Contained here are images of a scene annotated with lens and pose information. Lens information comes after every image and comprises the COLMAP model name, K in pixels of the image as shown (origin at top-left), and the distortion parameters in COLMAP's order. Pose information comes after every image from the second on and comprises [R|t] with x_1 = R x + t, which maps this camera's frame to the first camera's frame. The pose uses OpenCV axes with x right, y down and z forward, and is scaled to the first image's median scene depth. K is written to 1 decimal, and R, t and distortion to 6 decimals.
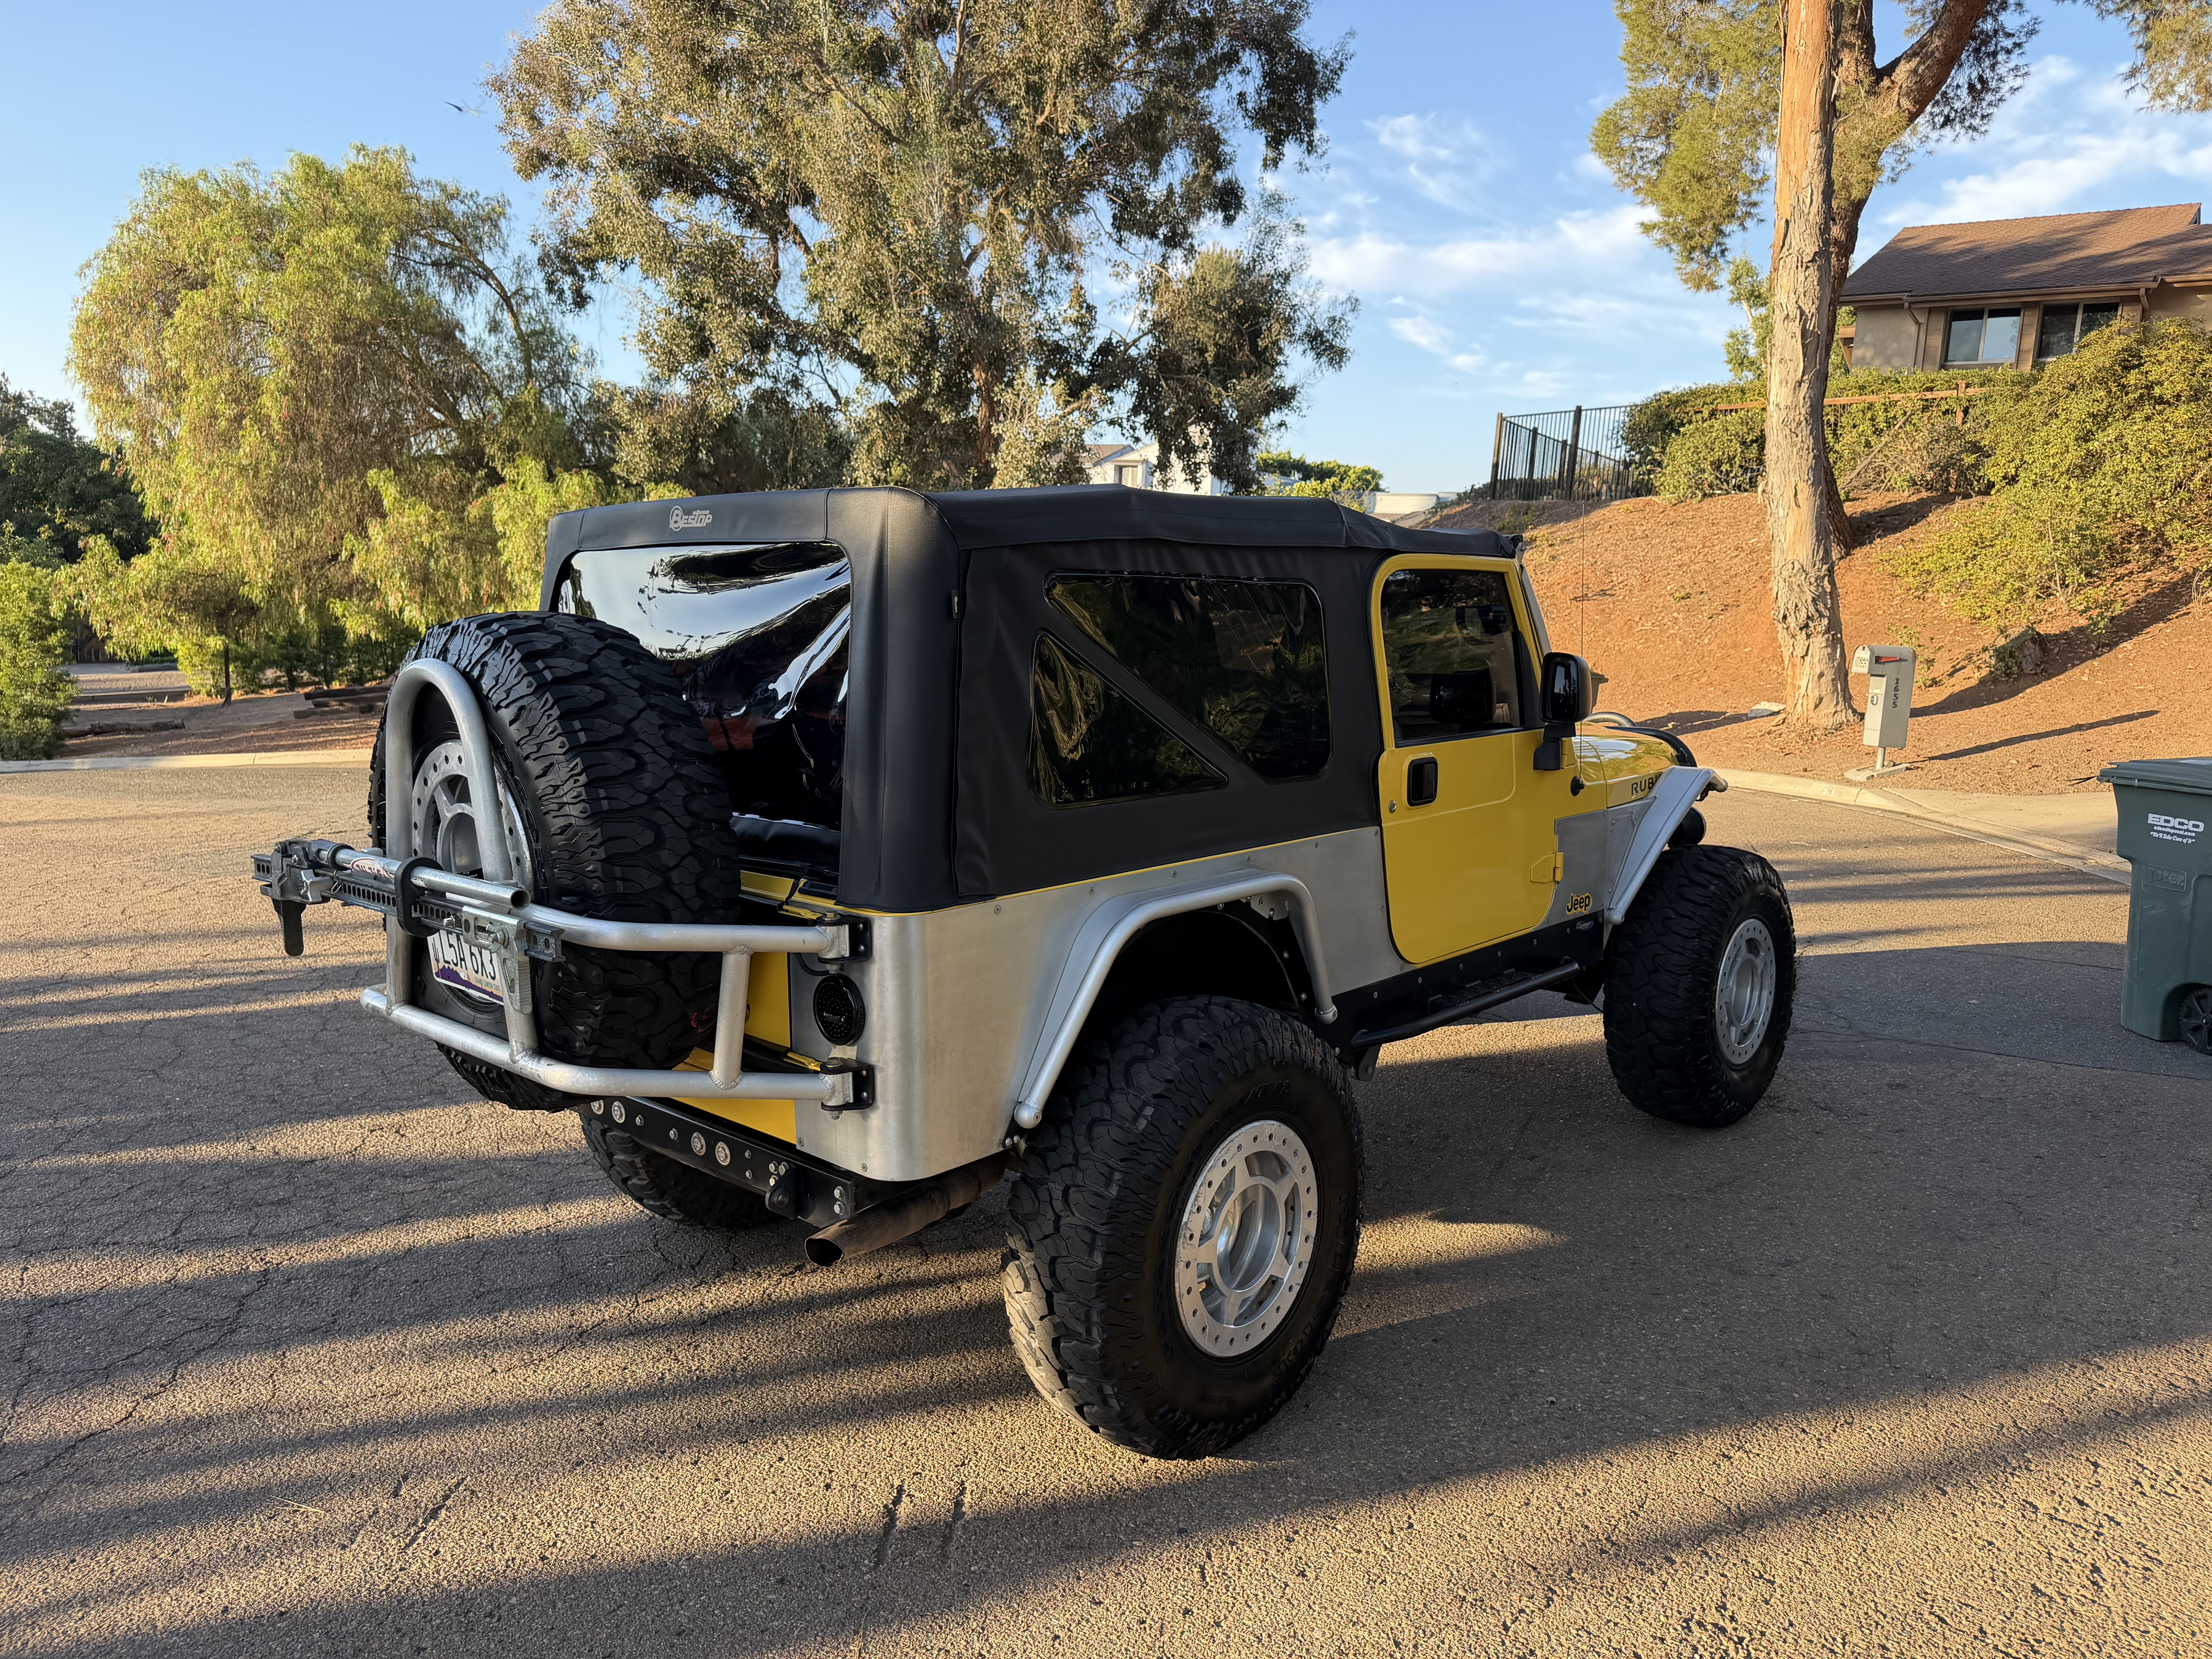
lens RADIAL K [[1595.1, 0, 1124.9], [0, 1595.1, 845.4], [0, 0, 1]] dist [0.023575, -0.024719]
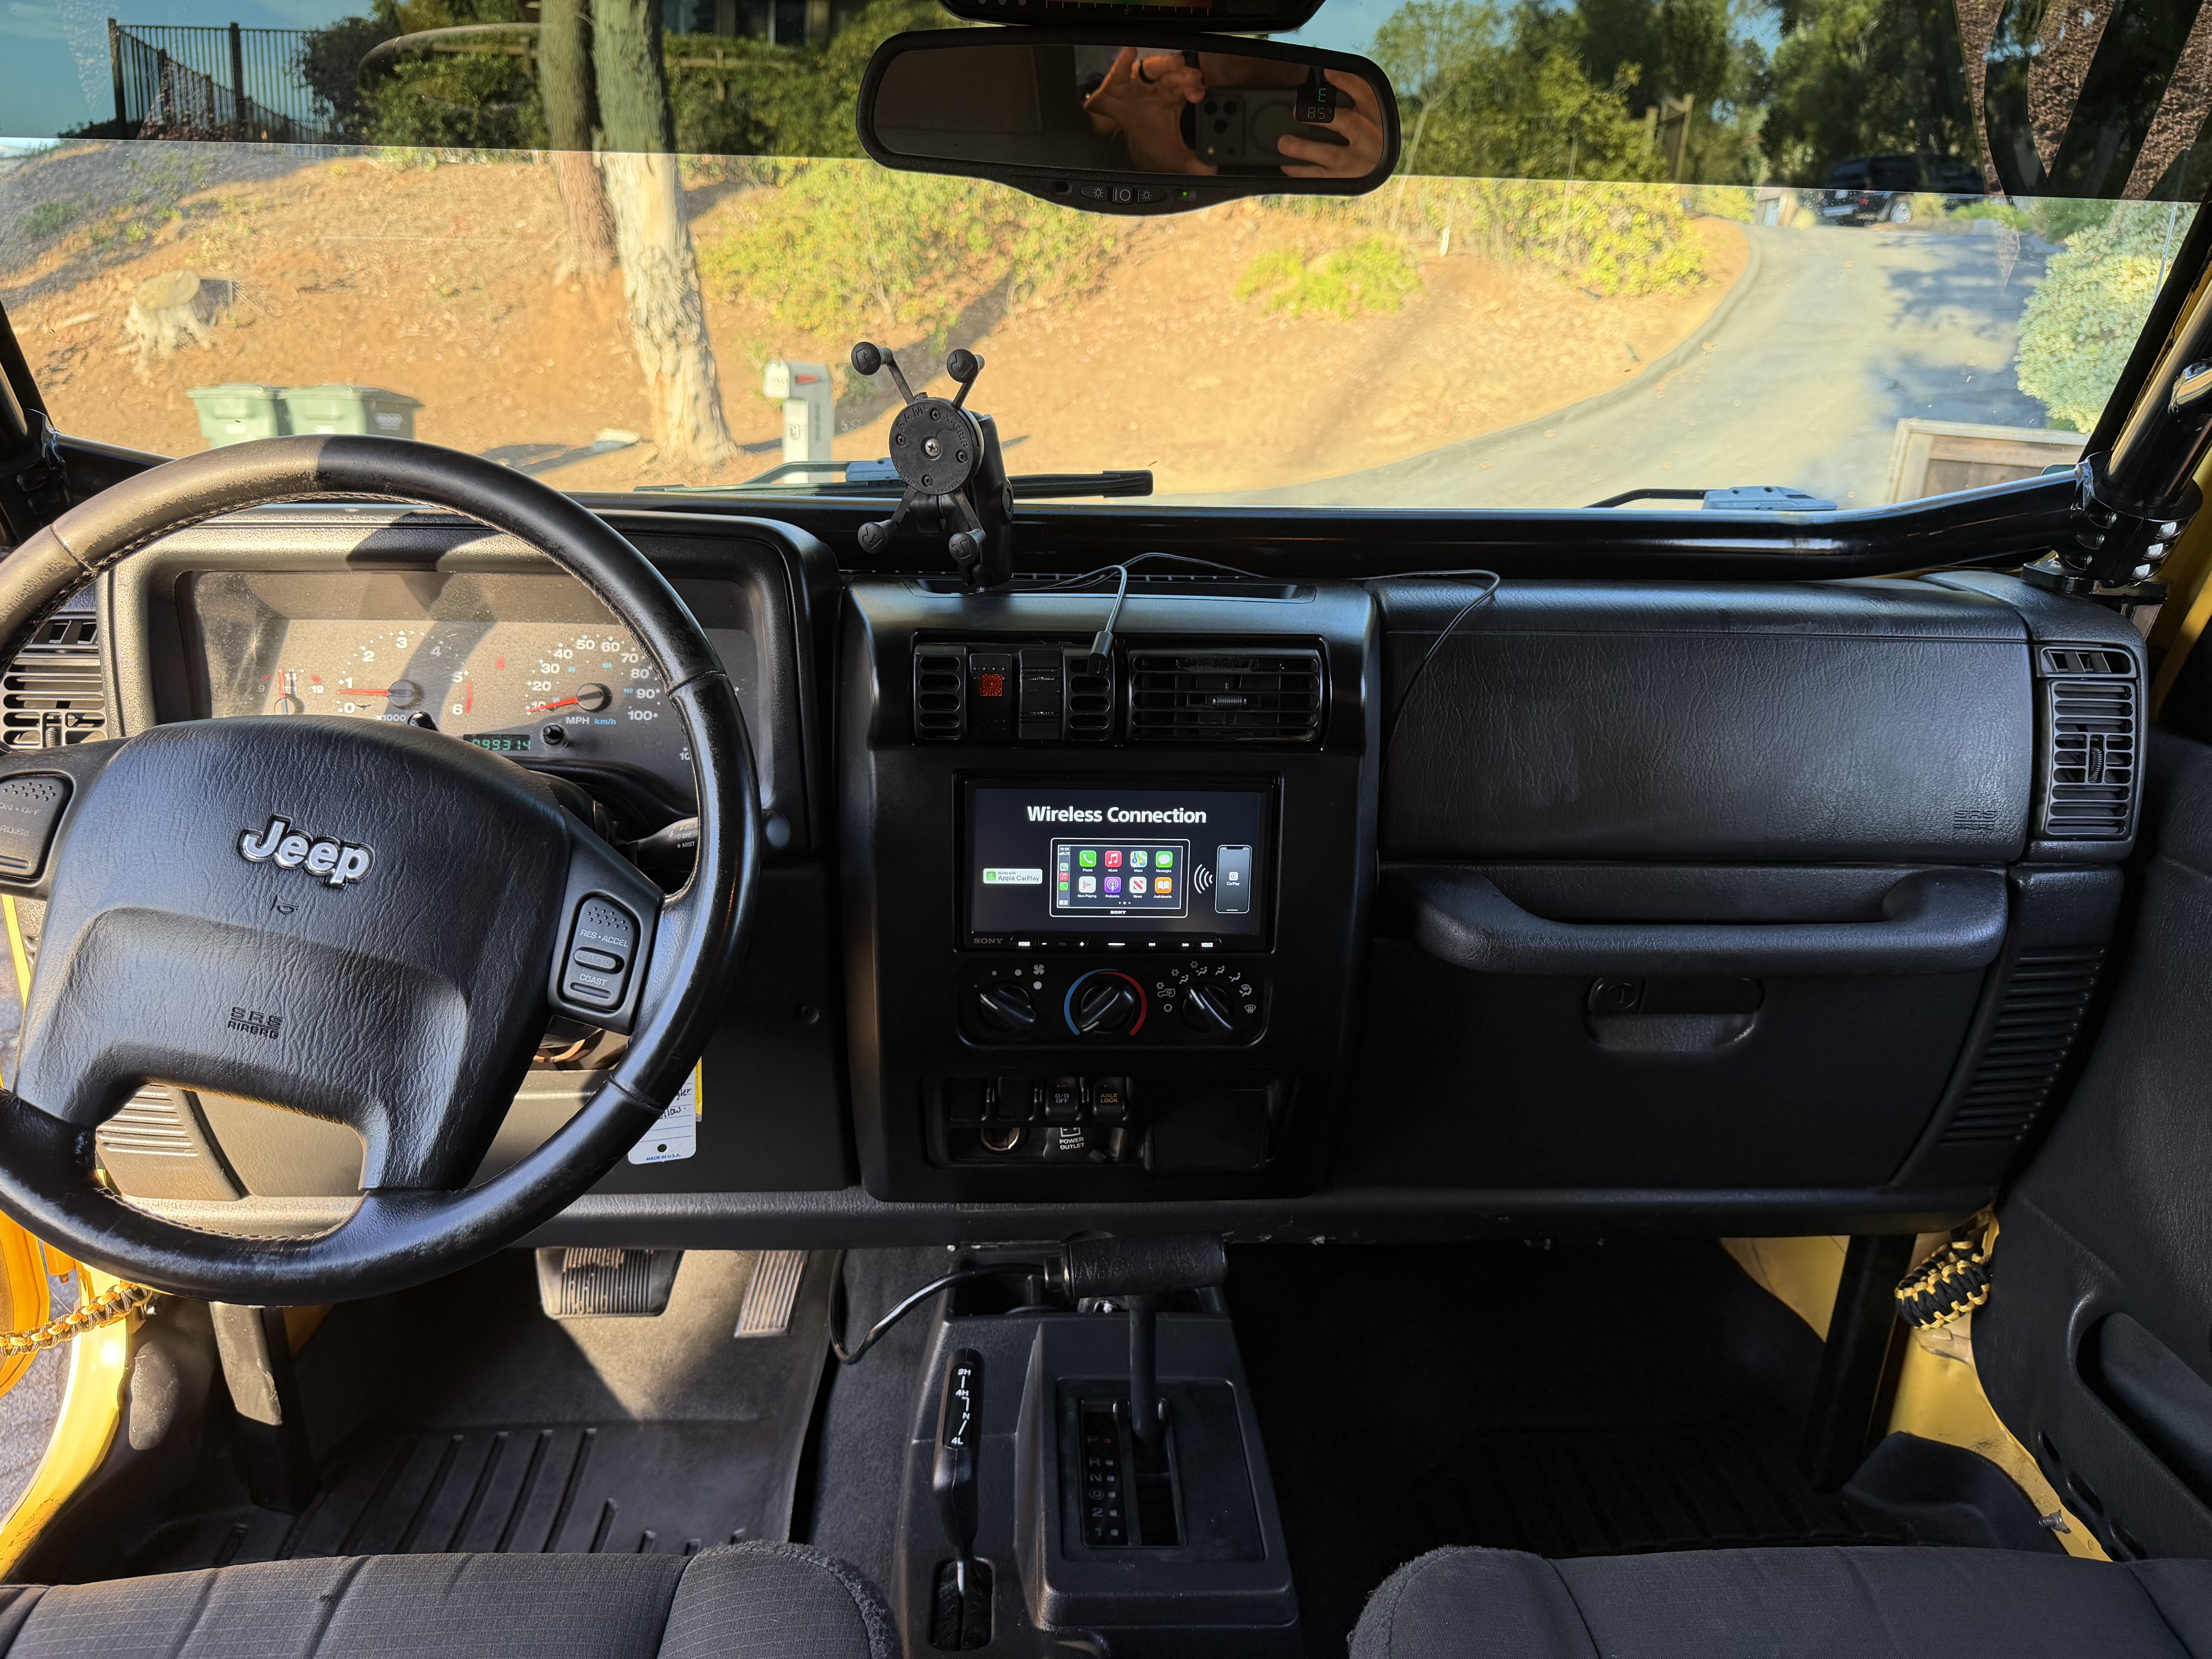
lens RADIAL K [[1595.1, 0, 1104.2], [0, 1595.1, 819.7], [0, 0, 1]] dist [0.023575, -0.024719]
pose [[0.713471, -0.190233, 0.674367, -0.002430], [0.081554, 0.978444, 0.189728, -0.028649], [-0.695923, -0.080369, 0.713605, 0.219727]]
